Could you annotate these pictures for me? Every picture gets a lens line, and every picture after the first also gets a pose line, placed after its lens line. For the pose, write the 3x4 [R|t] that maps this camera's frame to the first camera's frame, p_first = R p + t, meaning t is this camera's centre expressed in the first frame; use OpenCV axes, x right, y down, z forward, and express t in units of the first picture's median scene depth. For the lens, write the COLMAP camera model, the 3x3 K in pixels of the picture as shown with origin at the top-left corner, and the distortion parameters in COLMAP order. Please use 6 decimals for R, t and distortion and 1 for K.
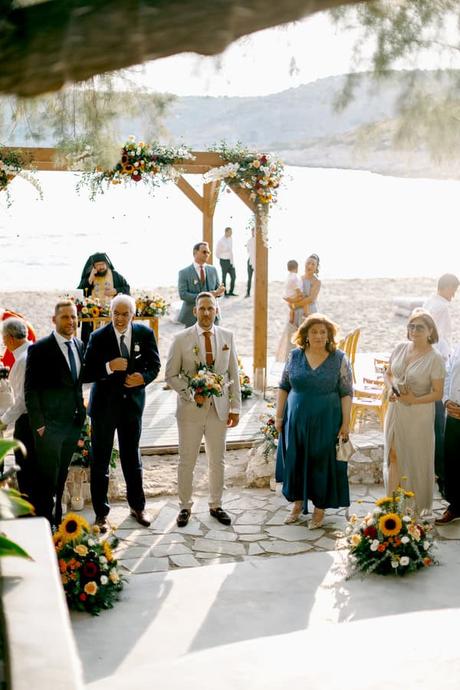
lens RADIAL K [[863.5, 0, 230.0], [0, 863.5, 345.0], [0, 0, 1]] dist [-0.001043, -0.006356]
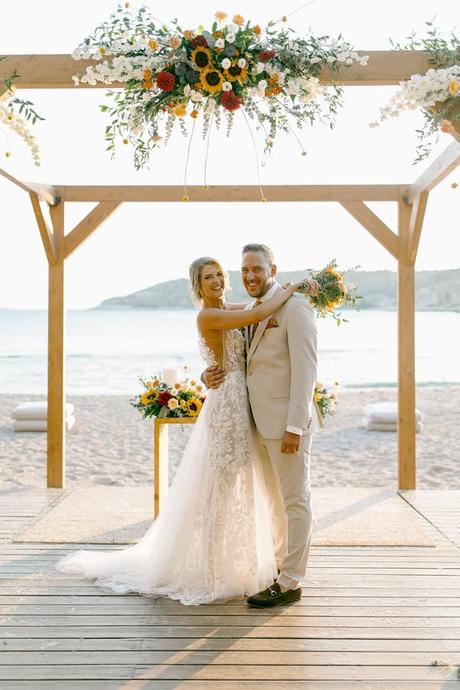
lens RADIAL K [[687.3, 0, 230.0], [0, 687.3, 345.0], [0, 0, 1]] dist [-0.001633, -0.012247]
pose [[0.958860, -0.007881, -0.283770, -0.008823], [-0.032764, 0.989862, -0.138199, -0.019663], [0.281983, 0.141811, 0.948881, 0.680646]]
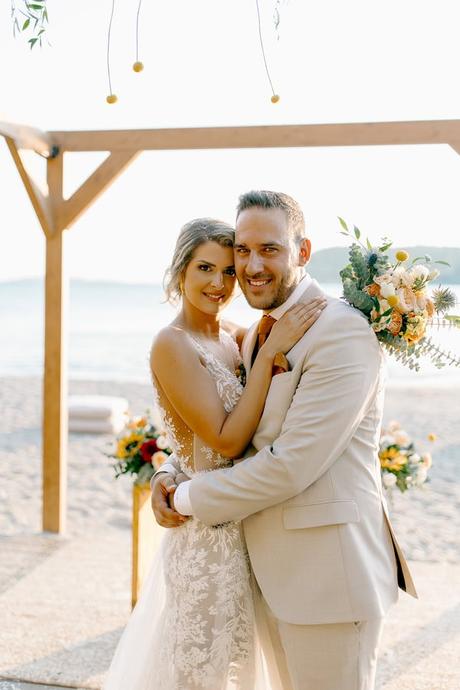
lens RADIAL K [[645.2, 0, 229.7], [0, 645.2, 326.6], [0, 0, 1]] dist [-0.001071, -0.403312]
pose [[0.901378, 0.020911, -0.432527, -0.046562], [-0.075227, 0.991208, -0.108850, -0.085013], [0.426448, 0.130653, 0.895026, 0.924944]]
